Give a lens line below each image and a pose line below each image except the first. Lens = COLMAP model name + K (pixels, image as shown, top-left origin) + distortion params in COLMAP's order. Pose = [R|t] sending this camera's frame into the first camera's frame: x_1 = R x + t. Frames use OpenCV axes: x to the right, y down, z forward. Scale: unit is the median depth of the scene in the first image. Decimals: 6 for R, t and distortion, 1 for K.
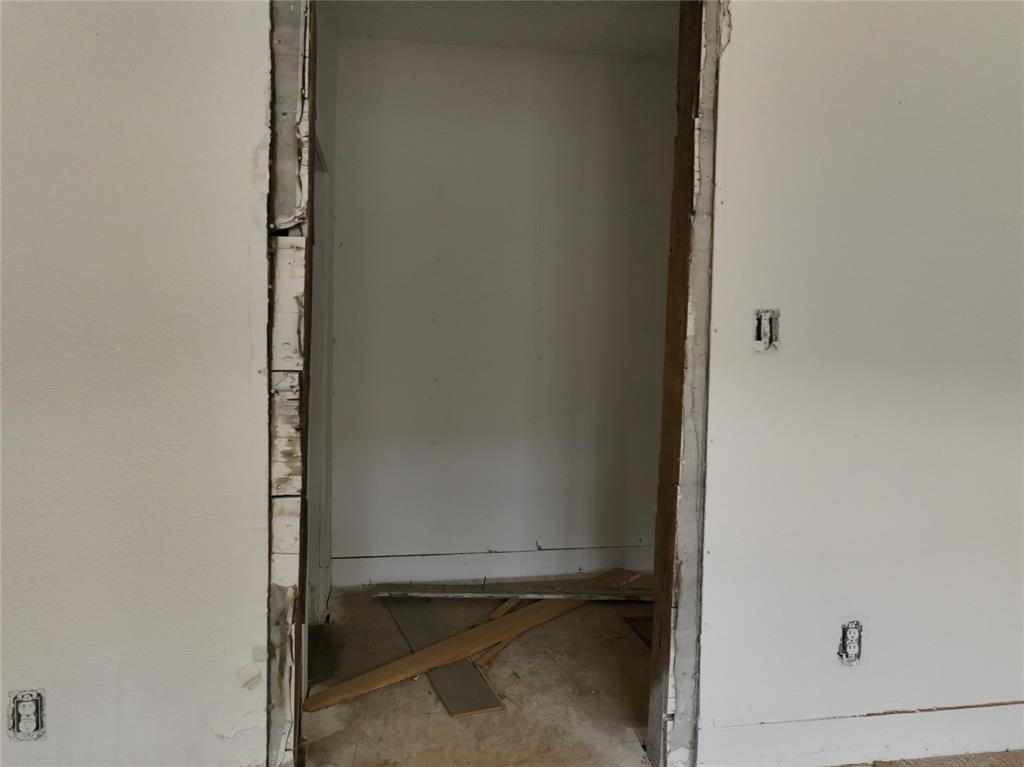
lens RADIAL K [[720.5, 0, 510.9], [0, 720.5, 385.3], [0, 0, 1]] dist [-0.000565, 0.017579]
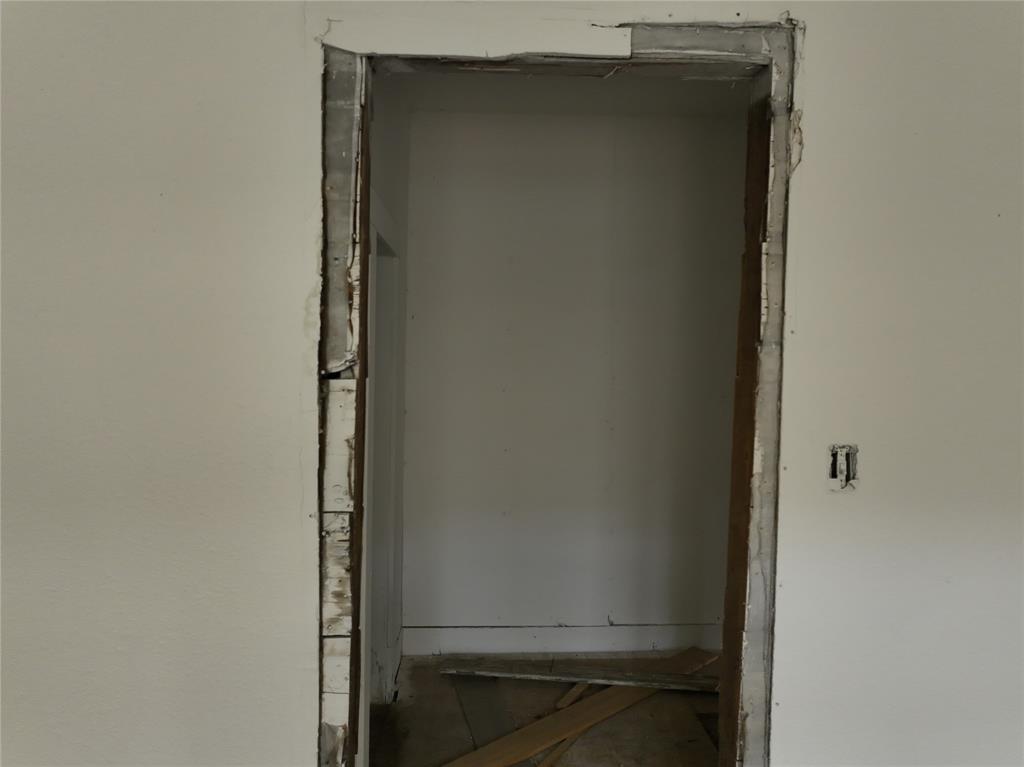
lens RADIAL K [[720.5, 0, 510.3], [0, 720.5, 387.6], [0, 0, 1]] dist [-0.000565, 0.017579]
pose [[0.992297, 0.003971, -0.123822, 0.047450], [-0.004505, 0.999982, -0.004040, -0.177472], [0.123803, 0.004566, 0.992296, 0.031516]]
